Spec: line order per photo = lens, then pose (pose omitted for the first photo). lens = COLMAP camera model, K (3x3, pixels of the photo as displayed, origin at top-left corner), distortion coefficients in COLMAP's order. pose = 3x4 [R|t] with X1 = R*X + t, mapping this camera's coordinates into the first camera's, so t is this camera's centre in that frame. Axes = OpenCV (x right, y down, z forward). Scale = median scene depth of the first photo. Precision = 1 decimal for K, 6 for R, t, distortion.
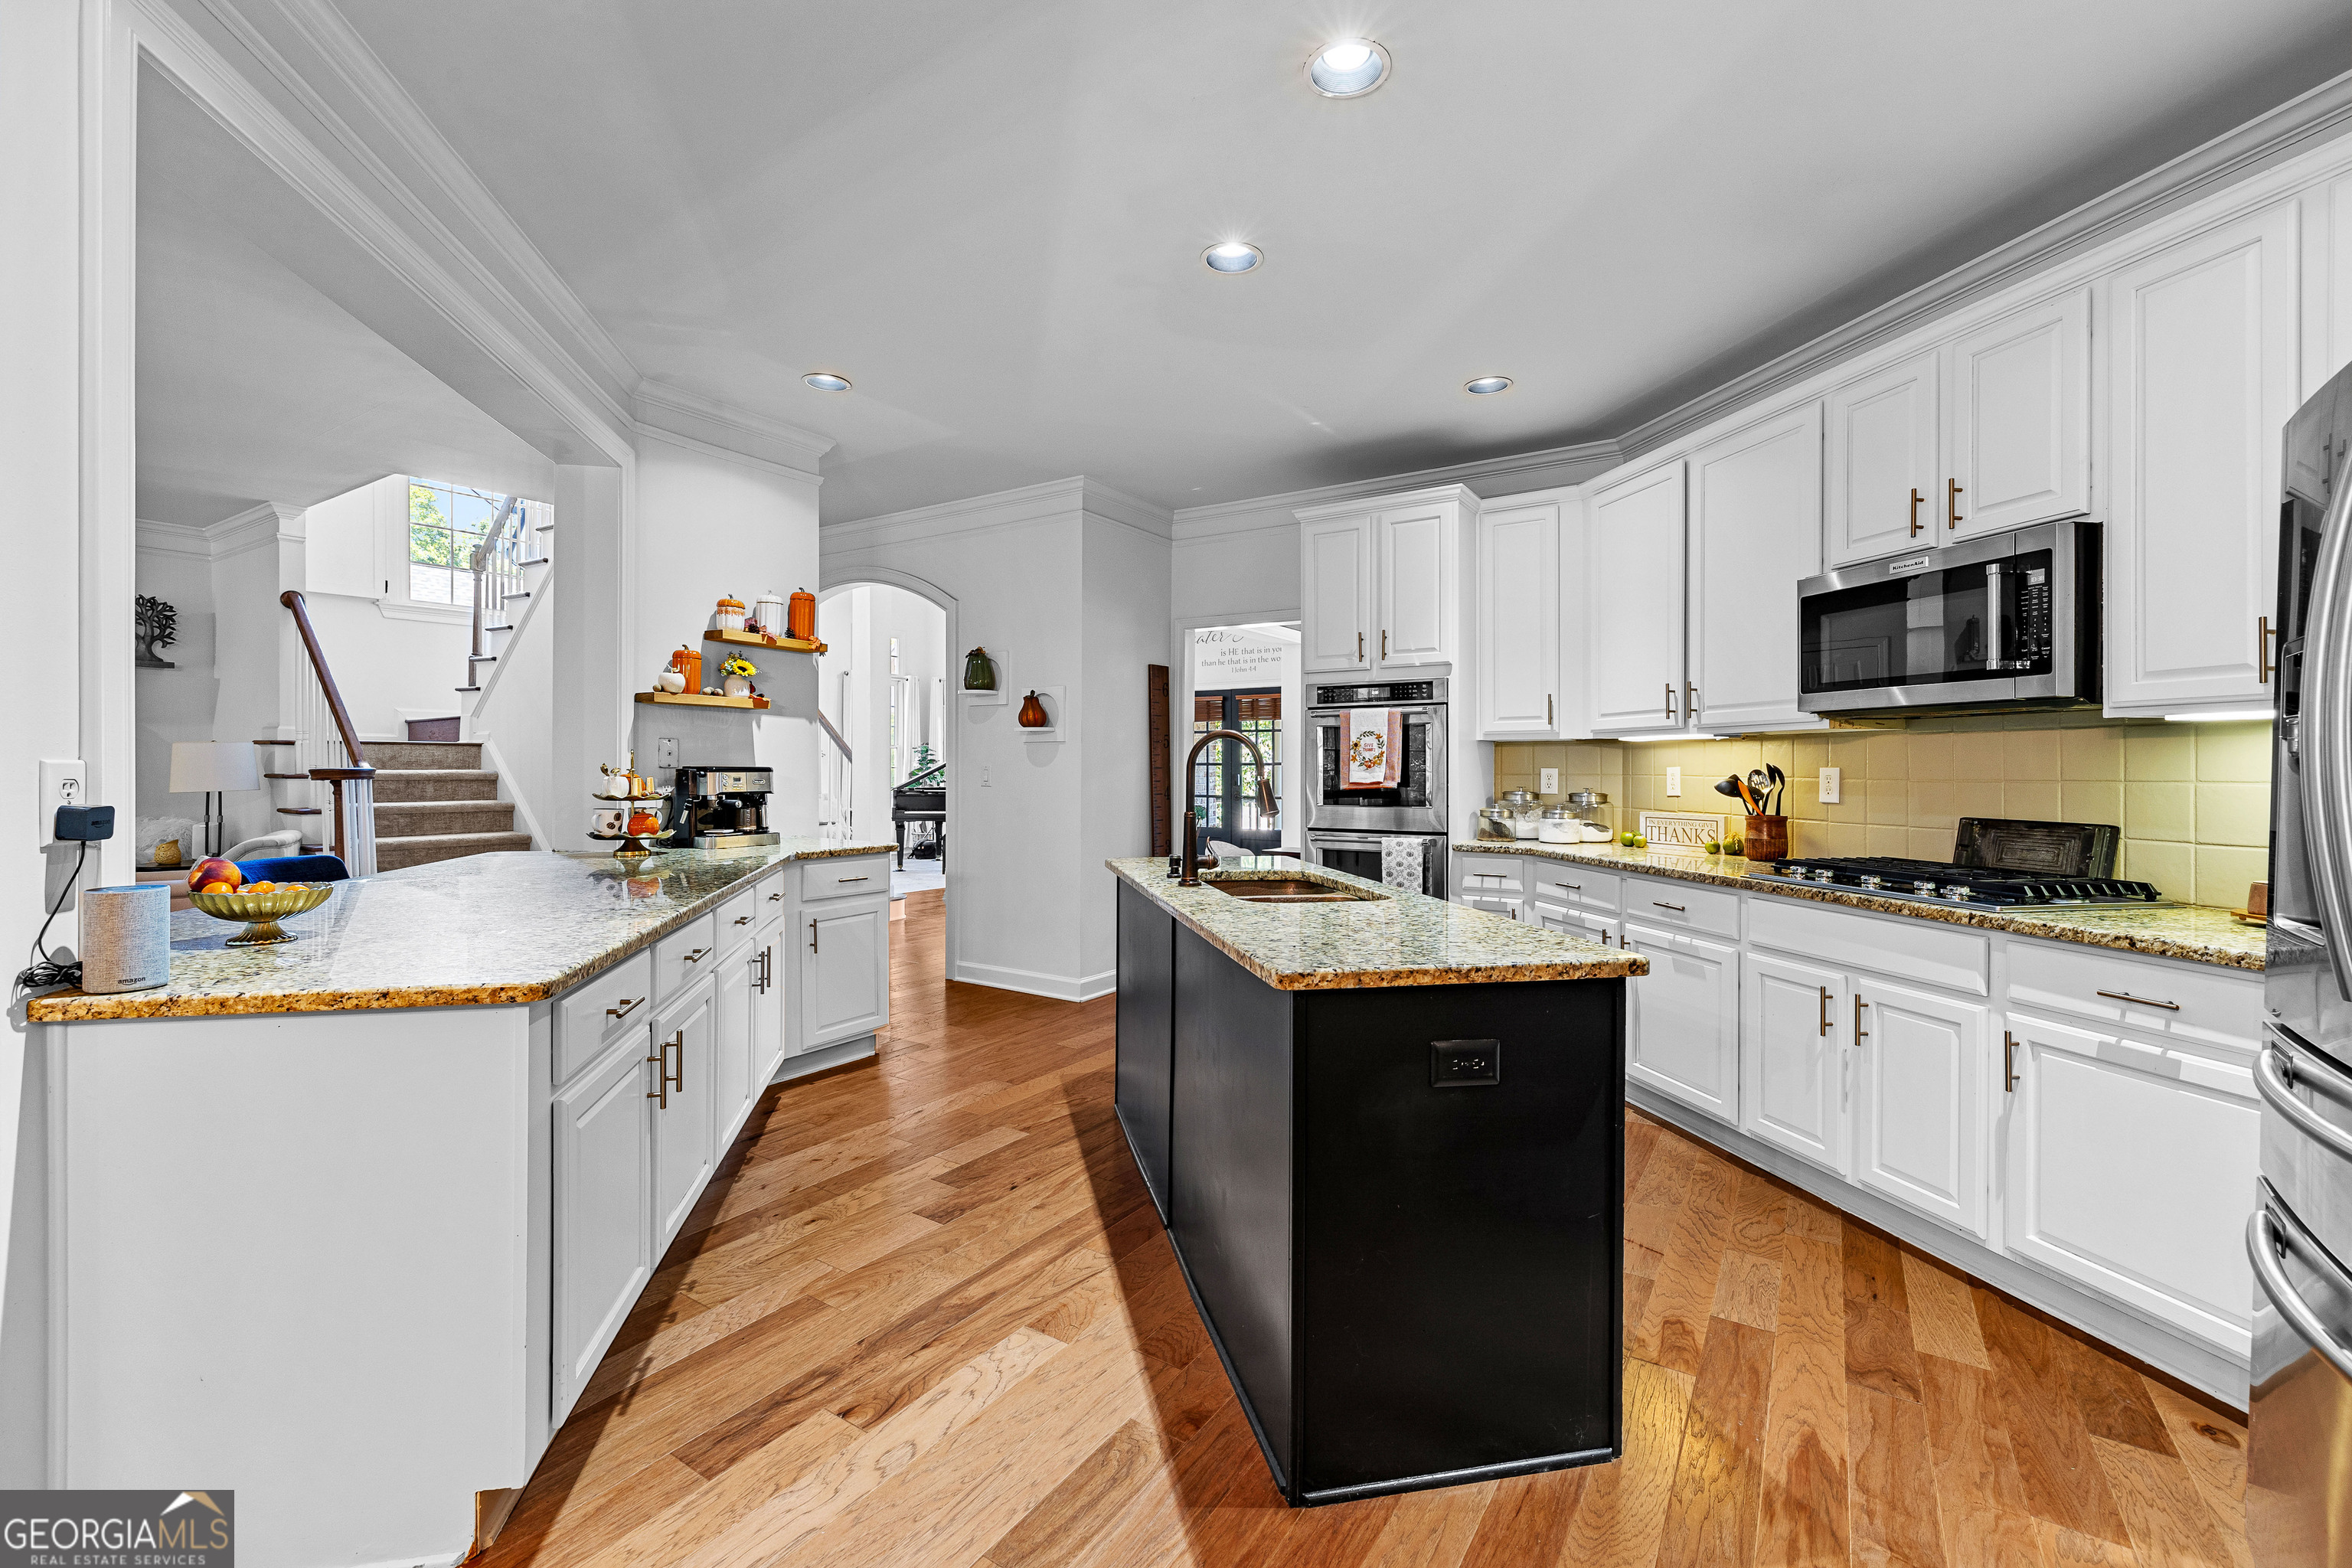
lens RADIAL K [[985.7, 0, 1172.5], [0, 985.7, 769.7], [0, 0, 1]] dist [0.004596, -0.000355]
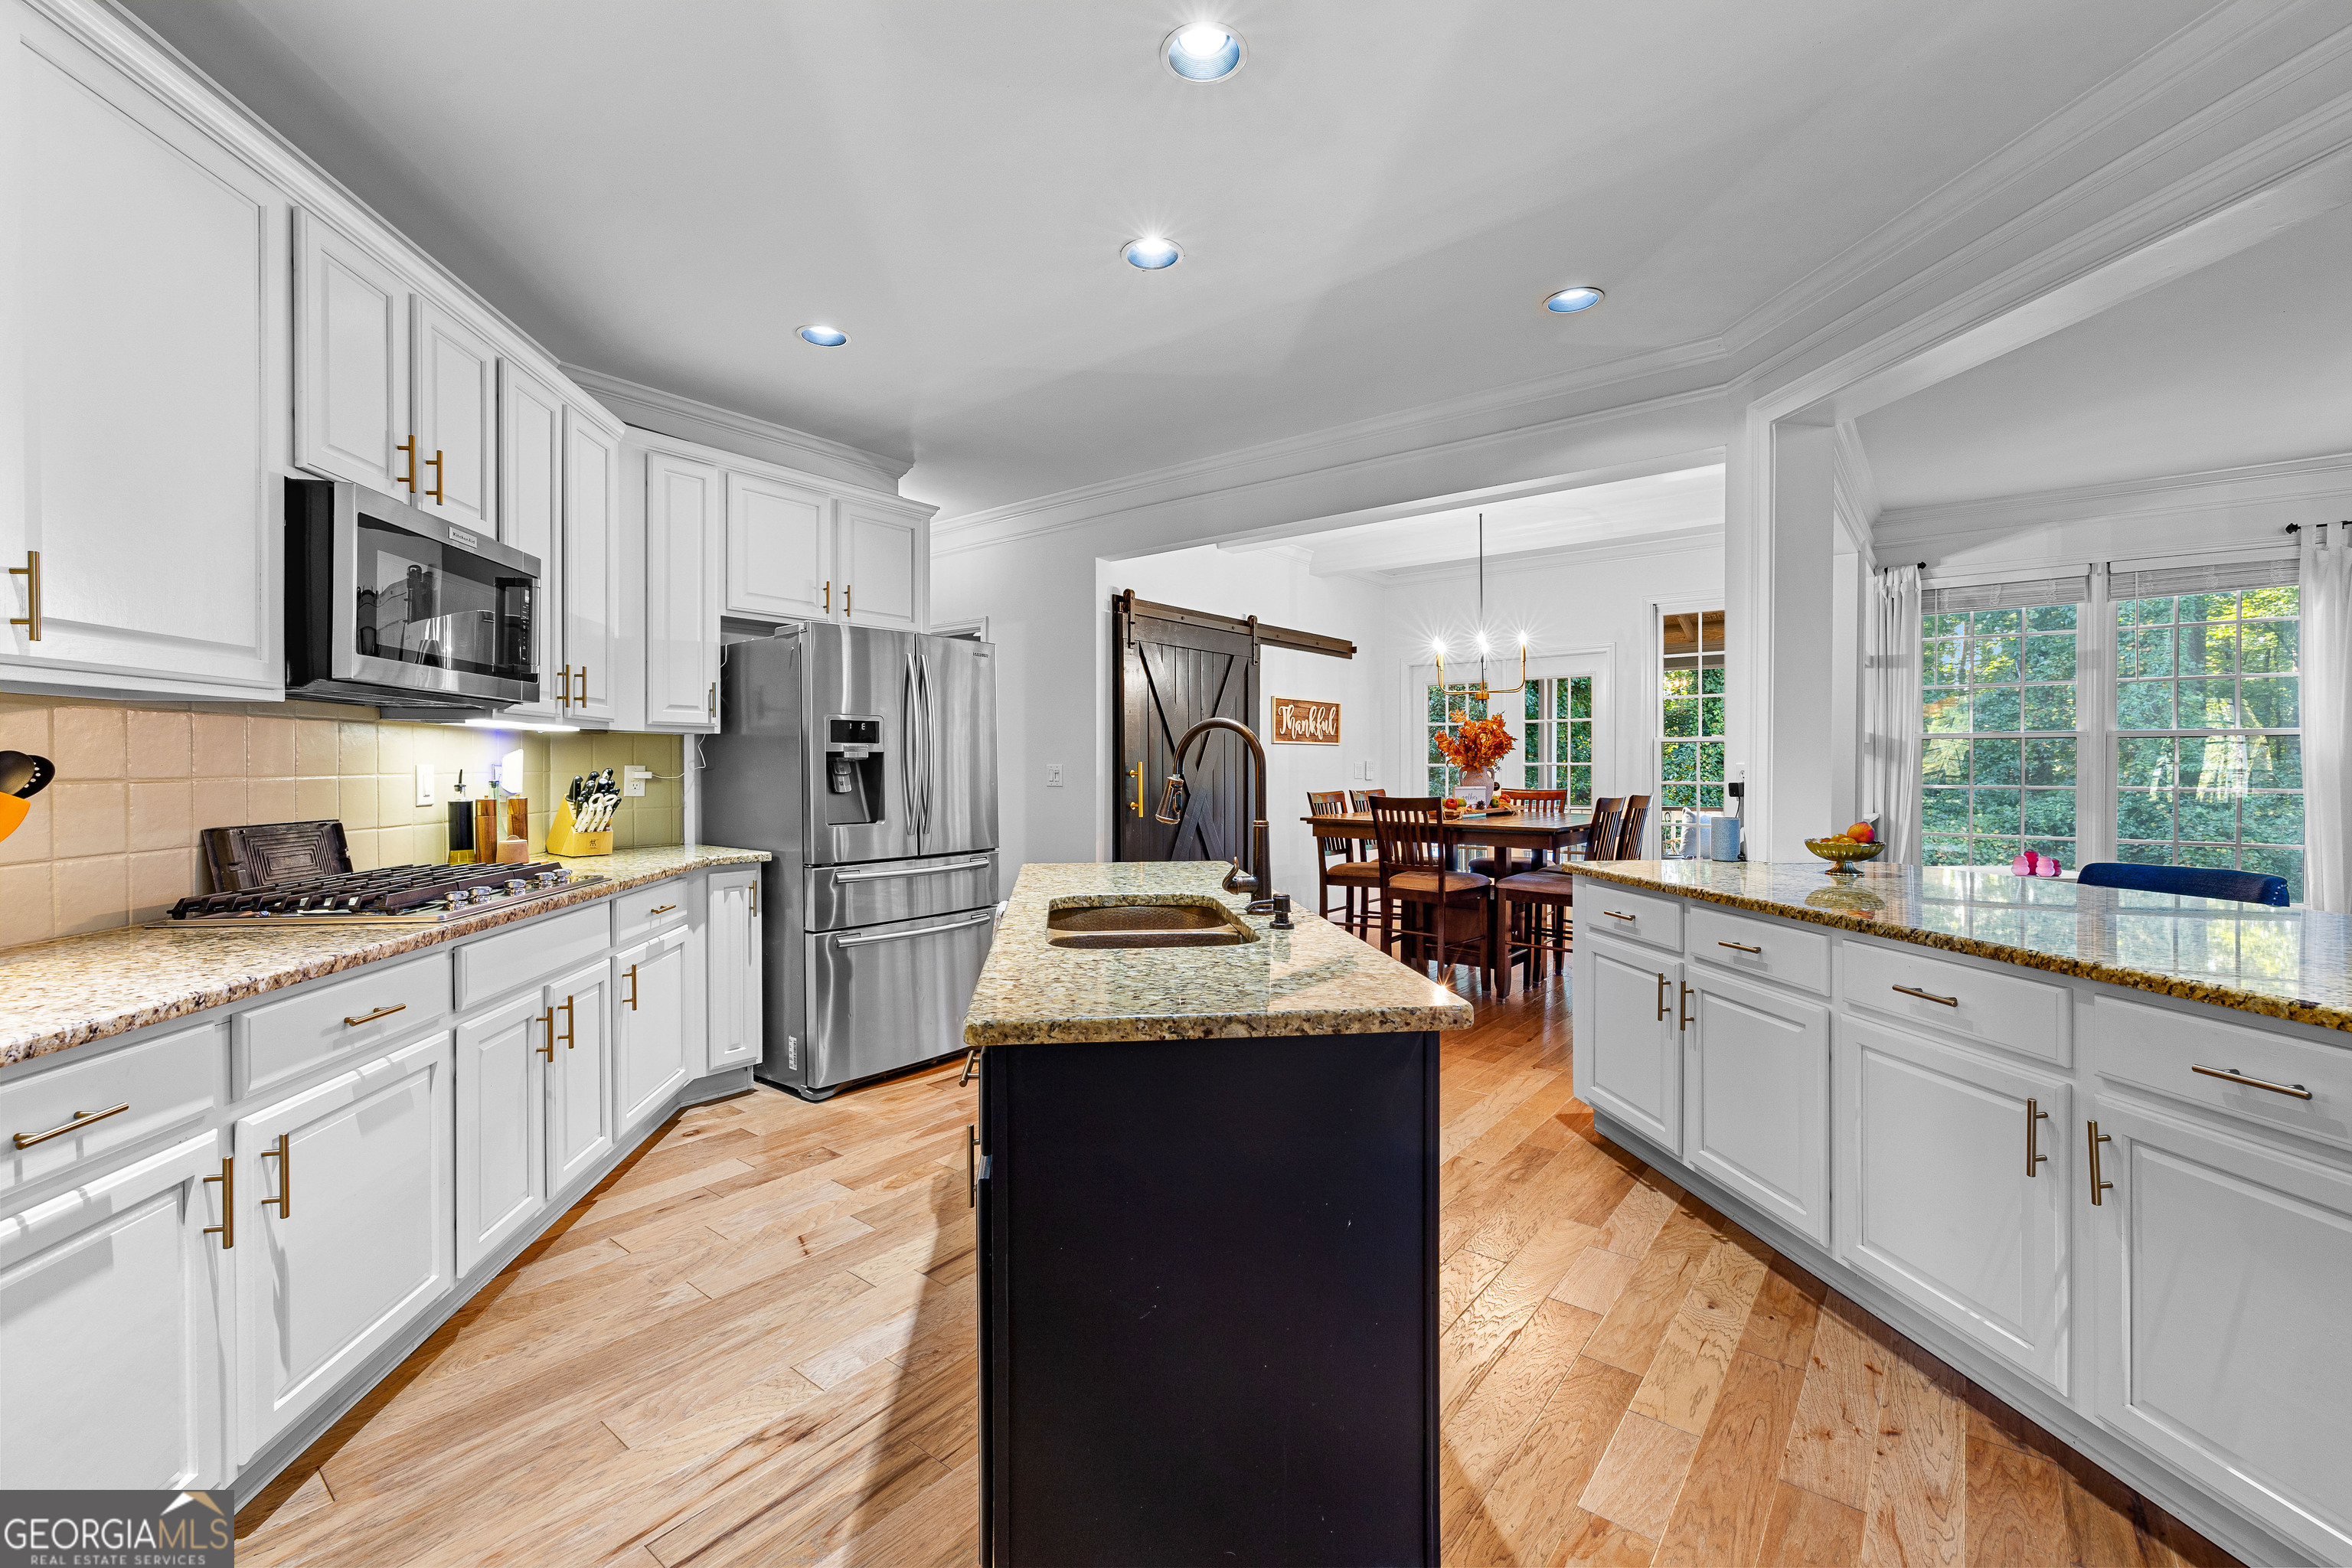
lens RADIAL K [[985.7, 0, 1173.9], [0, 985.7, 773.8], [0, 0, 1]] dist [0.004596, -0.000355]
pose [[-0.995921, -0.003743, 0.090154, 0.016552], [-0.002636, 0.999920, 0.012397, -0.004439], [-0.090193, 0.012109, -0.995851, 1.941110]]
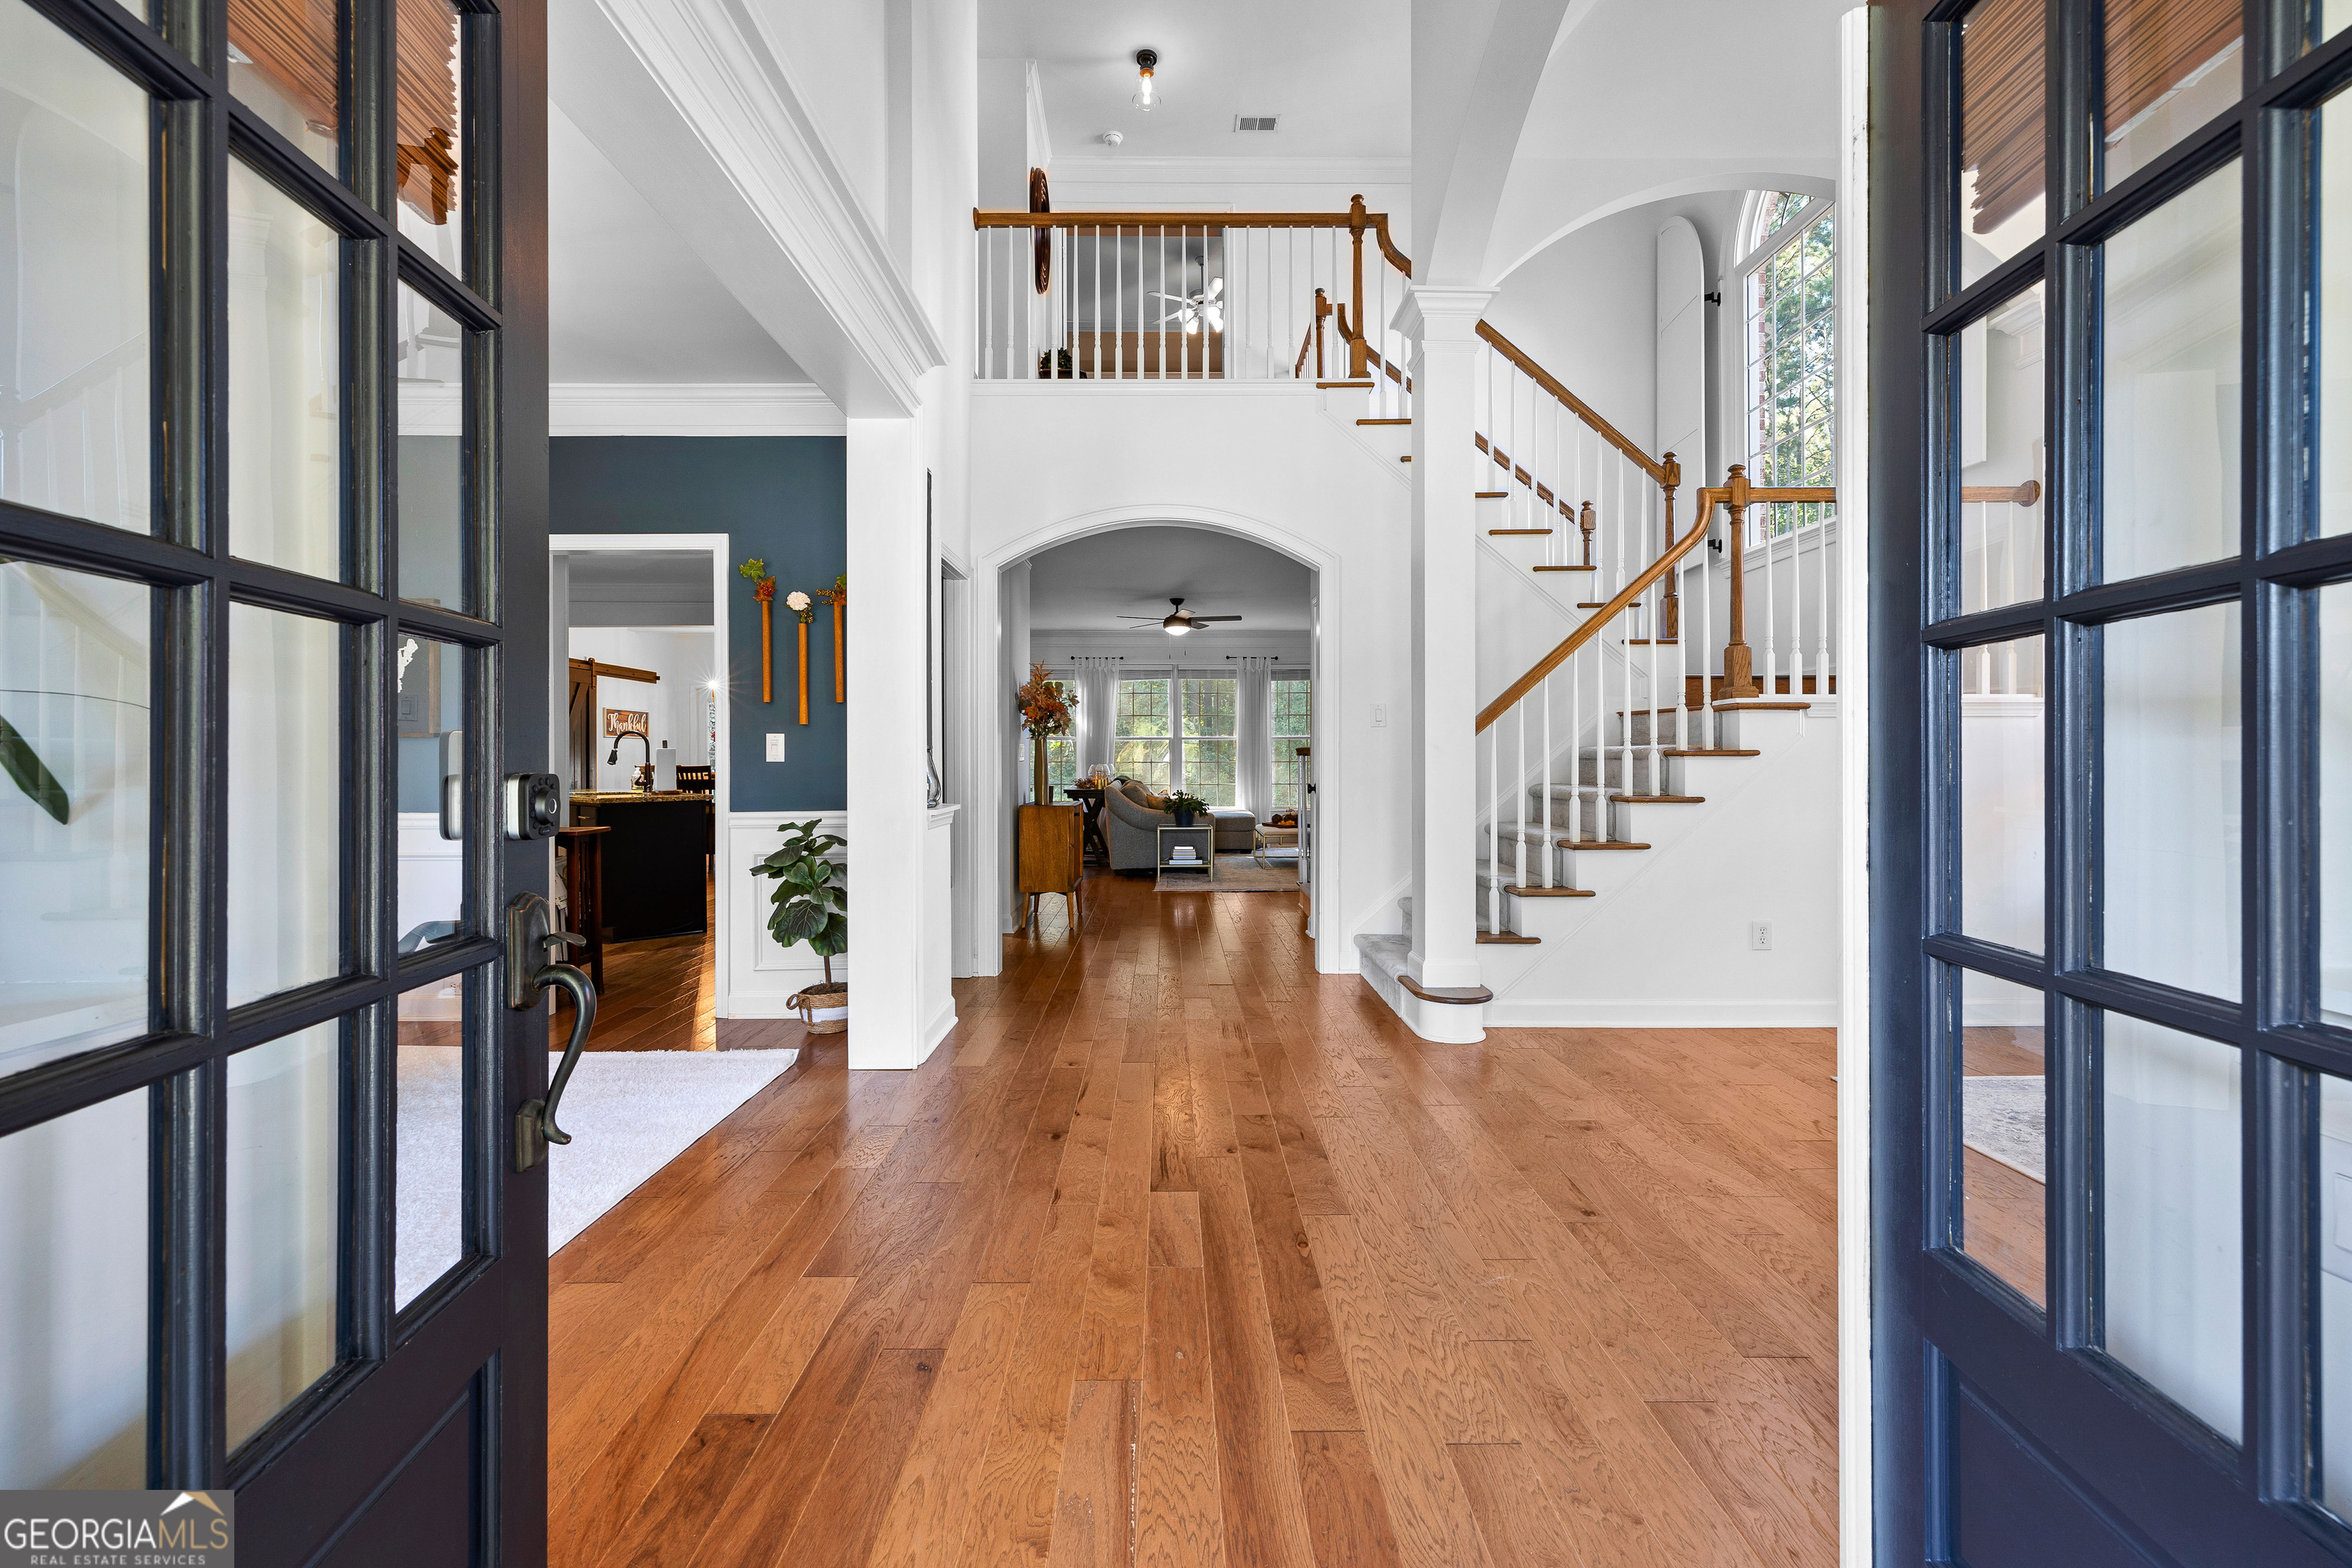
lens RADIAL K [[985.7, 0, 1178.1], [0, 985.7, 766.0], [0, 0, 1]] dist [0.004596, -0.000355]
pose [[-0.824815, 0.001292, -0.565401, 0.351292], [-0.003085, 0.999972, 0.006786, 0.033321], [0.565394, 0.007342, -0.824789, 4.140894]]
